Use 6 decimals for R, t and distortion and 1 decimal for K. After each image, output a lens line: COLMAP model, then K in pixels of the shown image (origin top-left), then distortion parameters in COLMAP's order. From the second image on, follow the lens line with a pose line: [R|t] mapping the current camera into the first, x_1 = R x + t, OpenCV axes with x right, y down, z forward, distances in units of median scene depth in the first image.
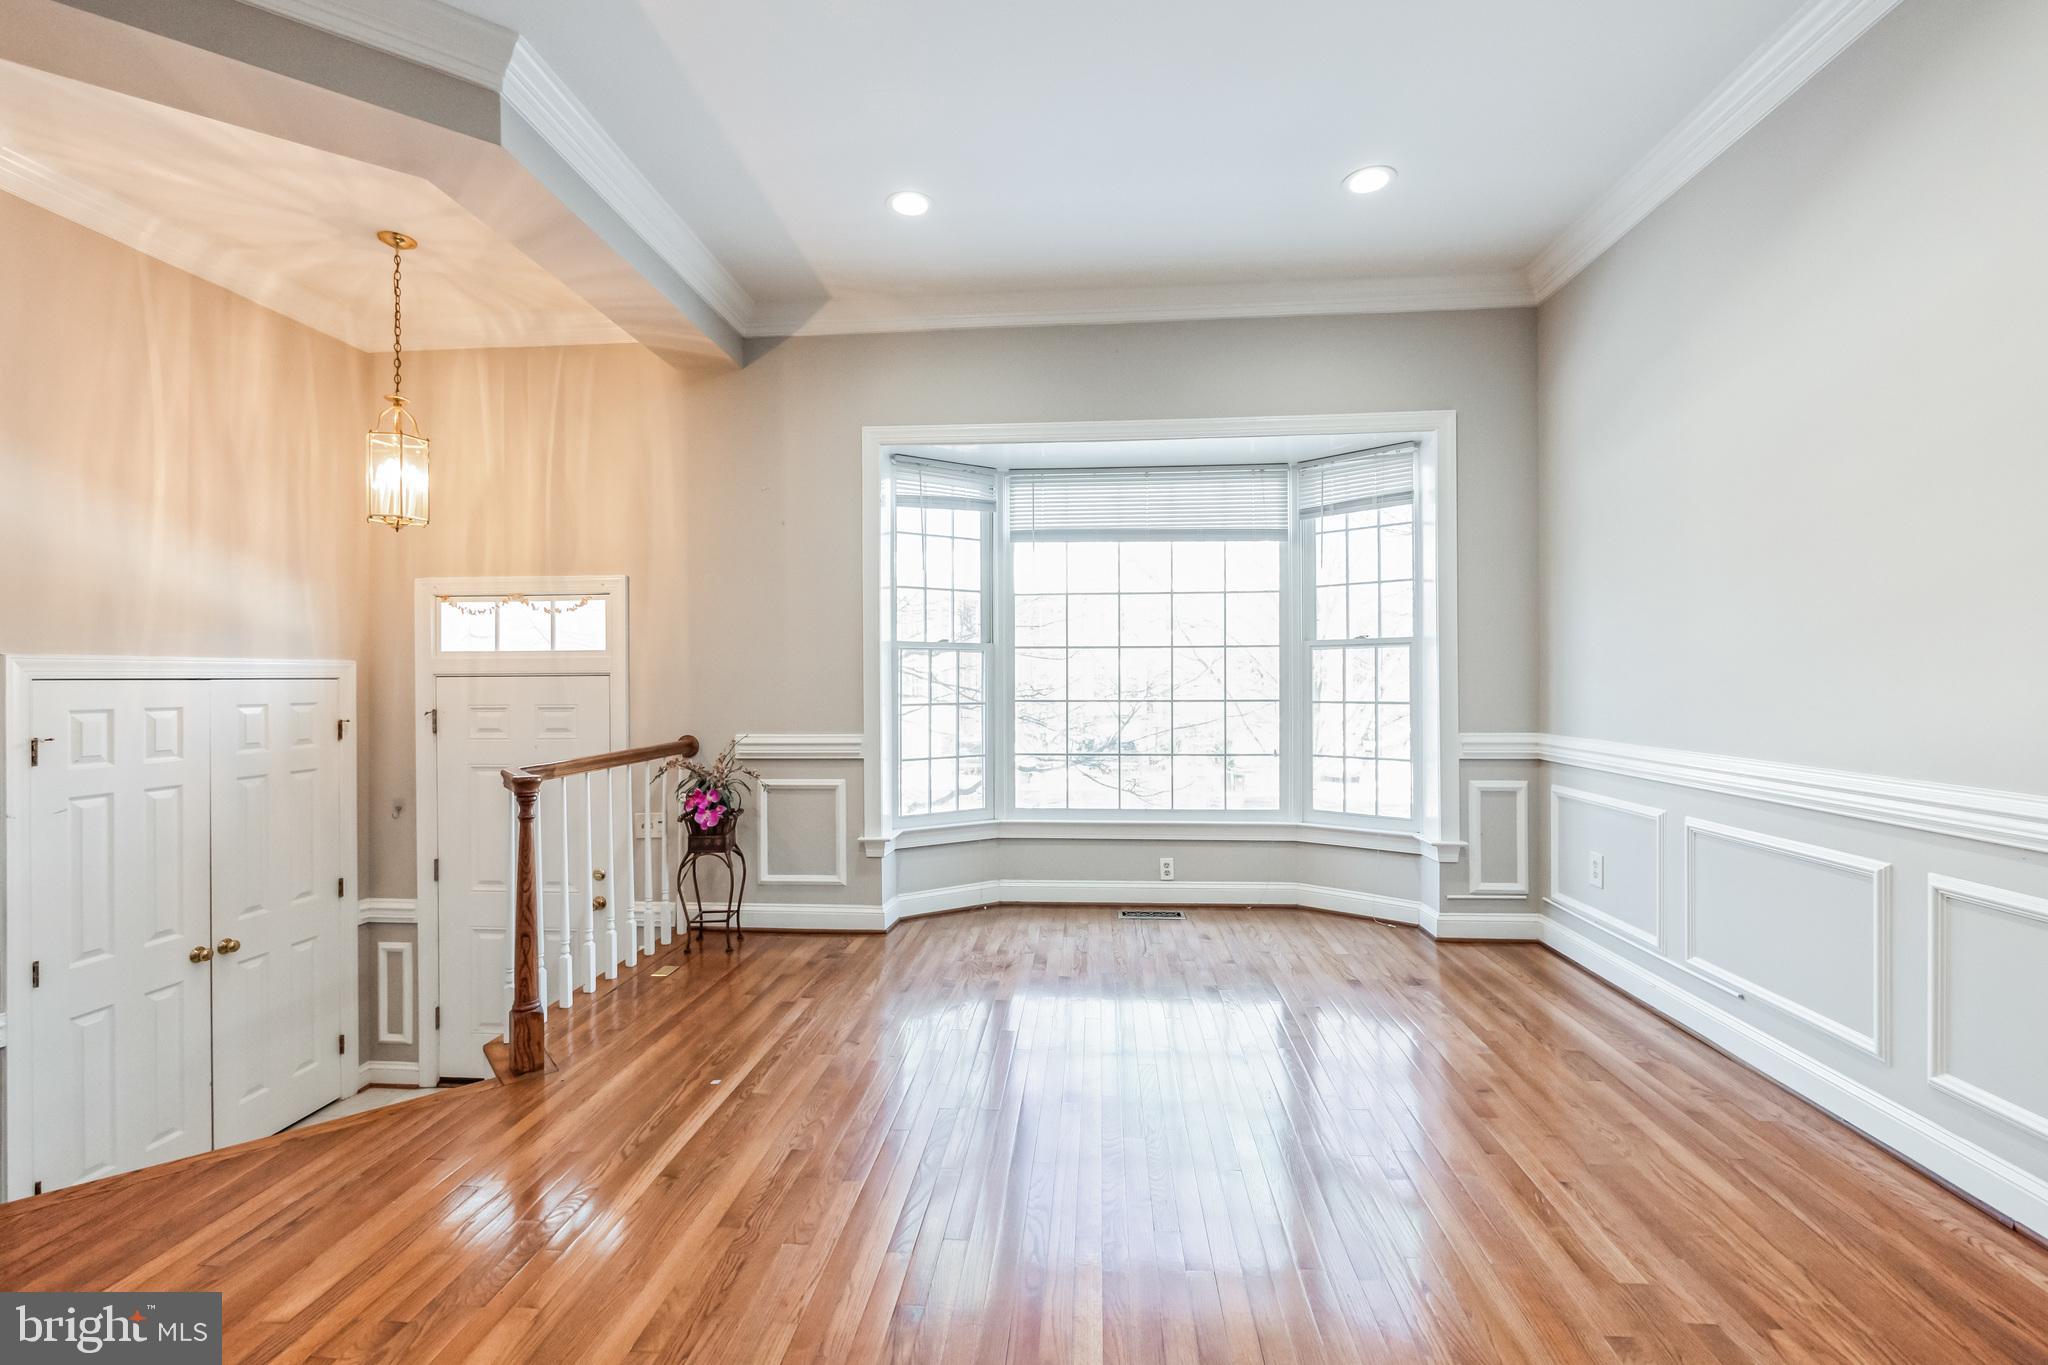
lens RADIAL K [[891.0, 0, 1019.5], [0, 891.0, 663.3], [0, 0, 1]] dist [-0.002839, 0.000094]
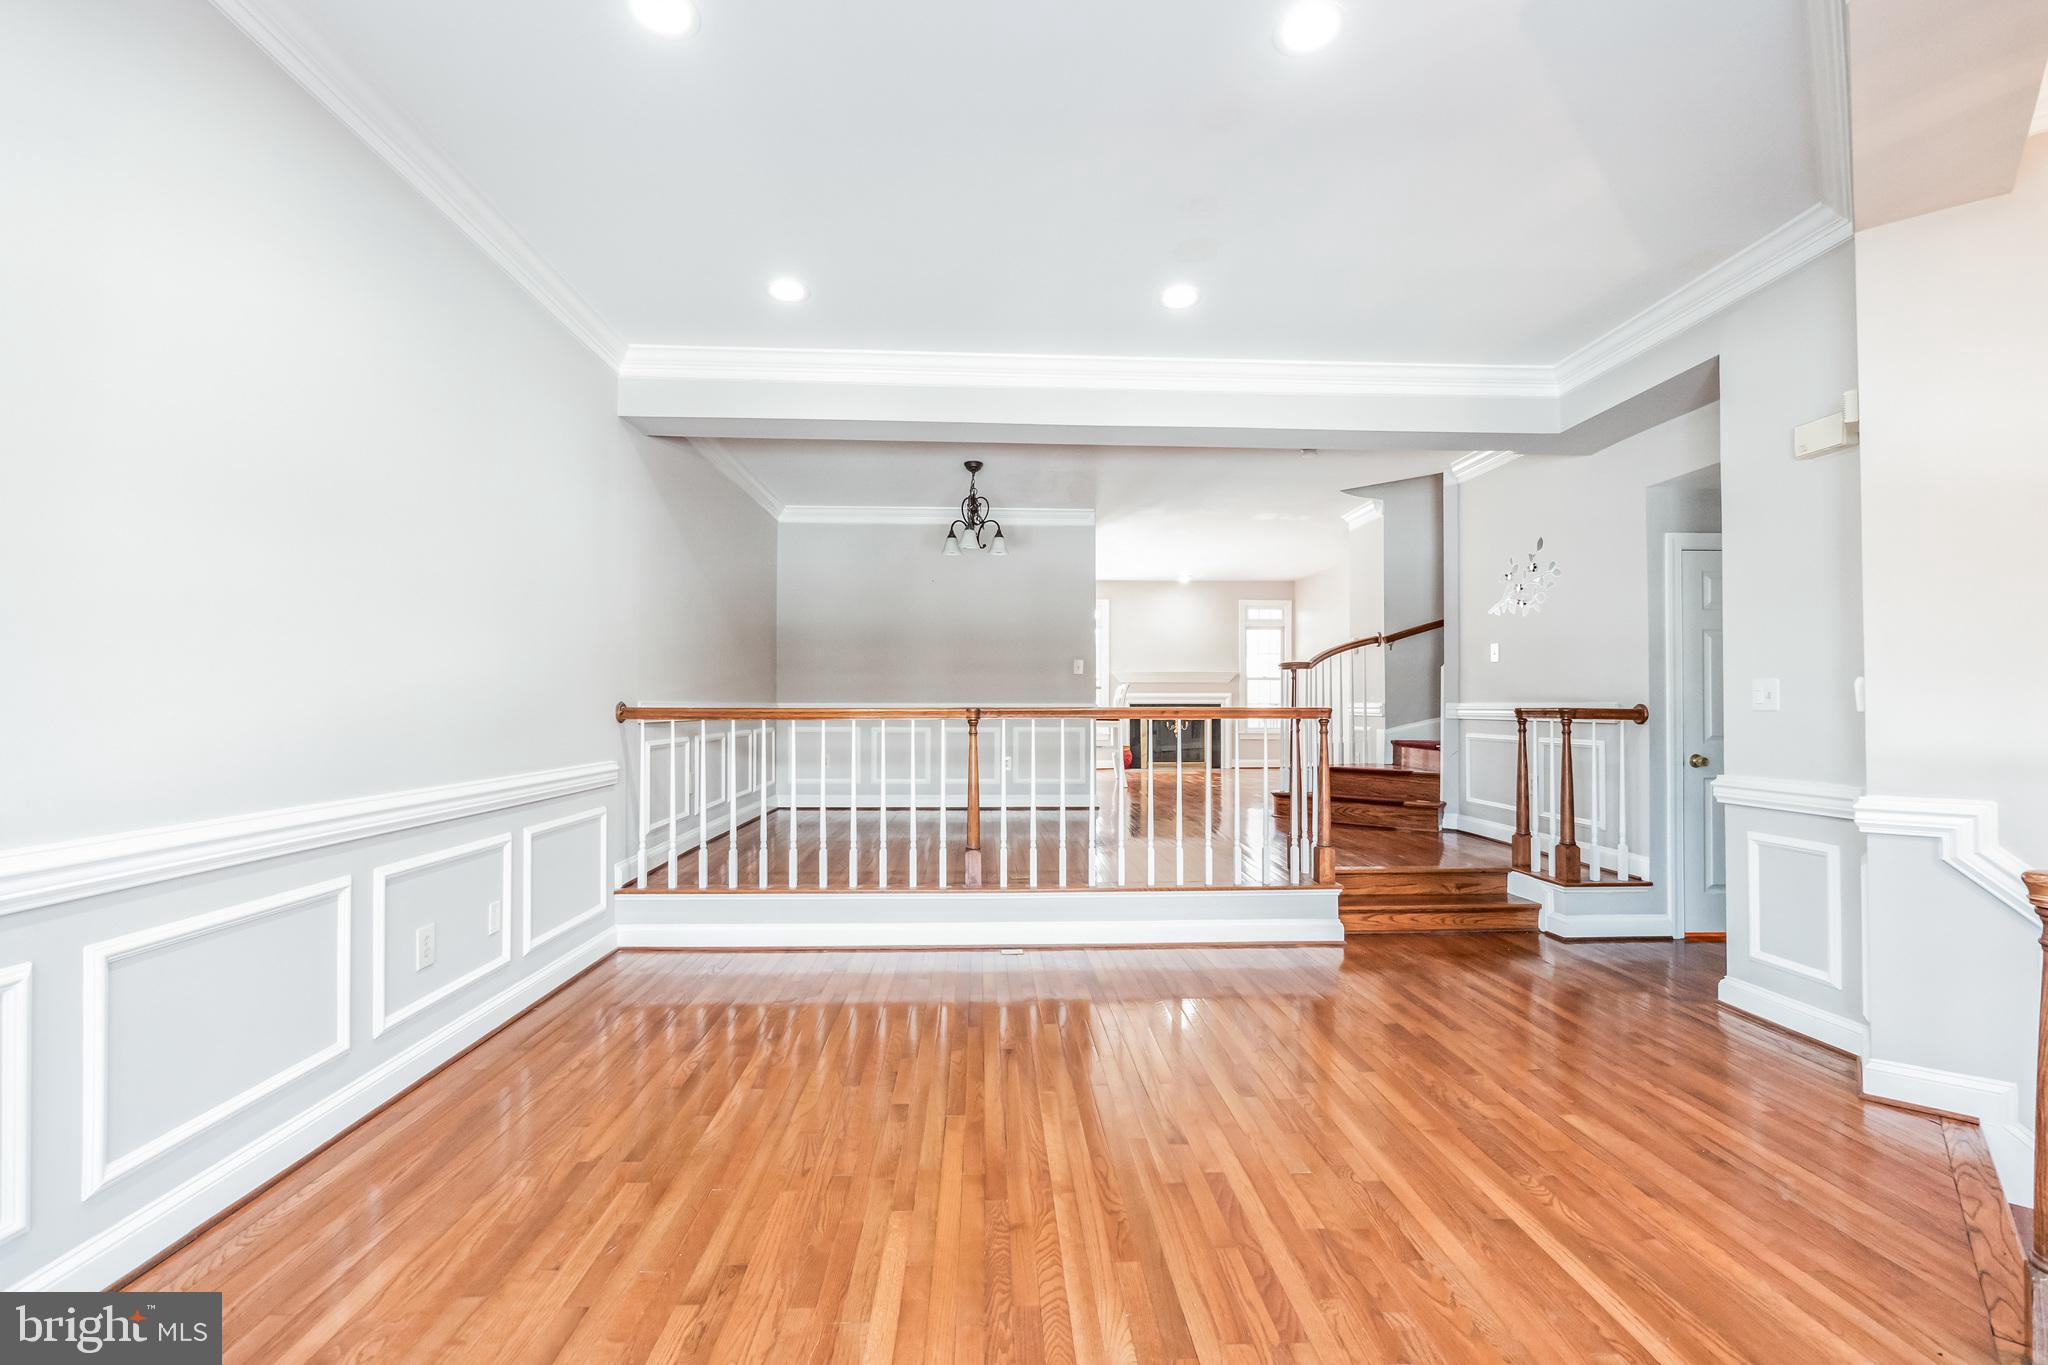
lens RADIAL K [[883.2, 0, 1010.3], [0, 883.2, 678.1], [0, 0, 1]] dist [-0.001815, 0.000370]
pose [[-0.992101, 0.000416, -0.125442, 0.269988], [0.004855, 0.999373, -0.035078, 0.017282], [0.125349, -0.035410, -0.991481, 1.990518]]
